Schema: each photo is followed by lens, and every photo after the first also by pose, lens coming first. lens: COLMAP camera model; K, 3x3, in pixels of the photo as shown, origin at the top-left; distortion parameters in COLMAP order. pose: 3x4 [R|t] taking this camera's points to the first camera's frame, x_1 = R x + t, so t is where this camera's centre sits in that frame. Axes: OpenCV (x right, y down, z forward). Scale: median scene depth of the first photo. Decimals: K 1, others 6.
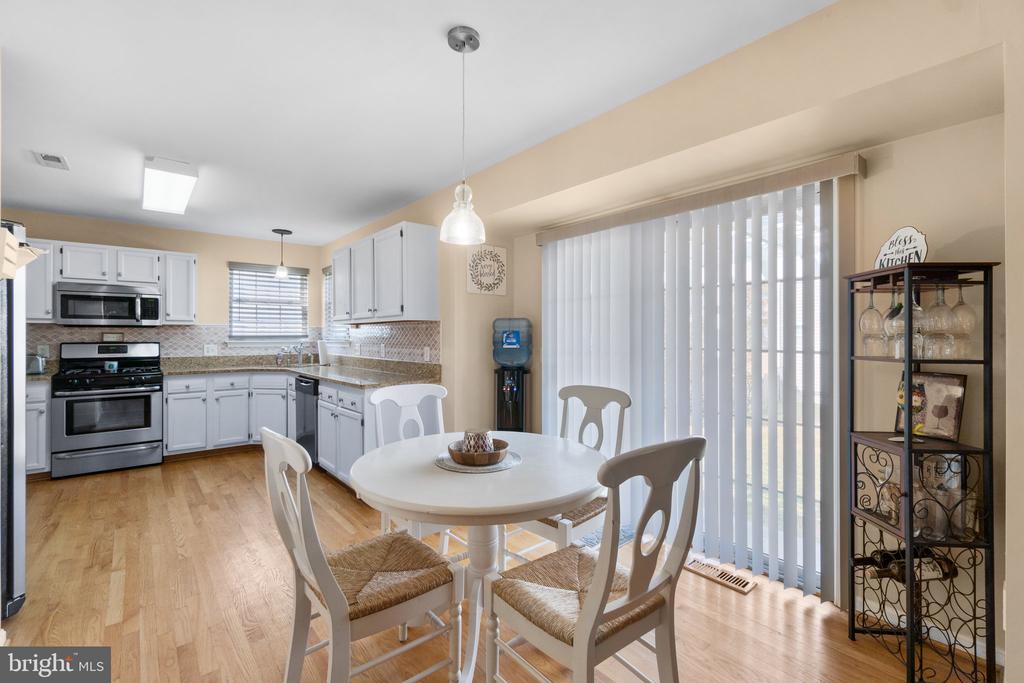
lens RADIAL K [[437.4, 0, 509.3], [0, 437.4, 334.8], [0, 0, 1]] dist [0.000054, -0.000376]
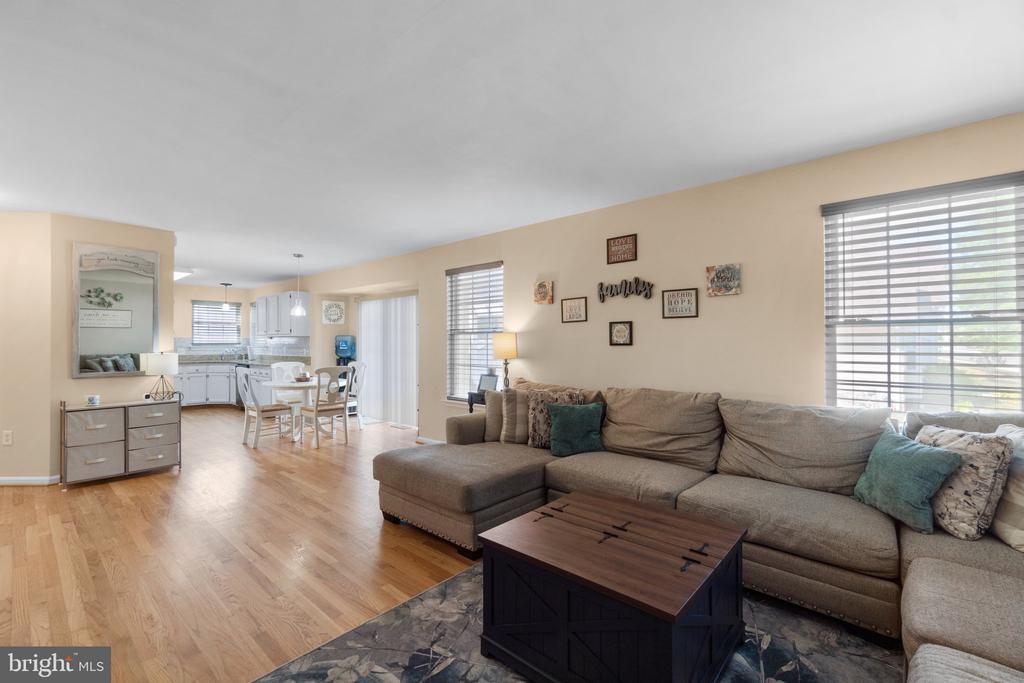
lens RADIAL K [[438.3, 0, 512.0], [0, 438.3, 341.5], [0, 0, 1]] dist [-0.003012, -0.000089]
pose [[0.989608, 0.000595, 0.143793, 0.424127], [-0.000538, 1.000000, -0.000436, -0.004898], [-0.143794, 0.000354, 0.989608, -1.050750]]
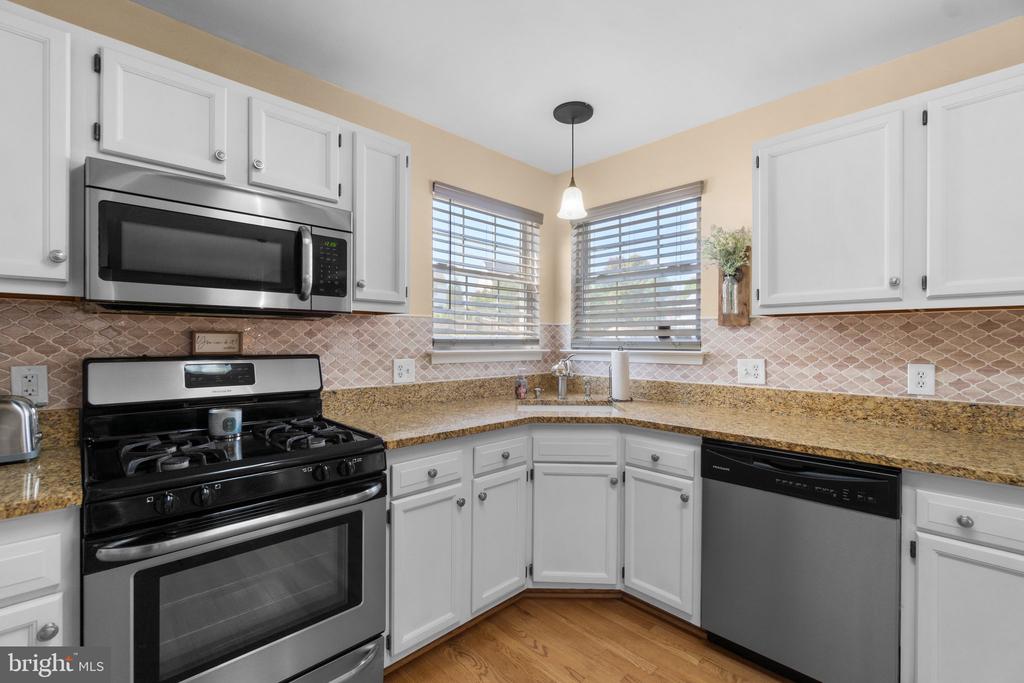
lens RADIAL K [[438.3, 0, 512.0], [0, 438.3, 341.5], [0, 0, 1]] dist [-0.003012, -0.000089]
pose [[0.997637, 0.003760, 0.068609, -0.700040], [-0.004003, 0.999986, 0.003407, 0.002680], [-0.068595, -0.003674, 0.997638, 0.624067]]
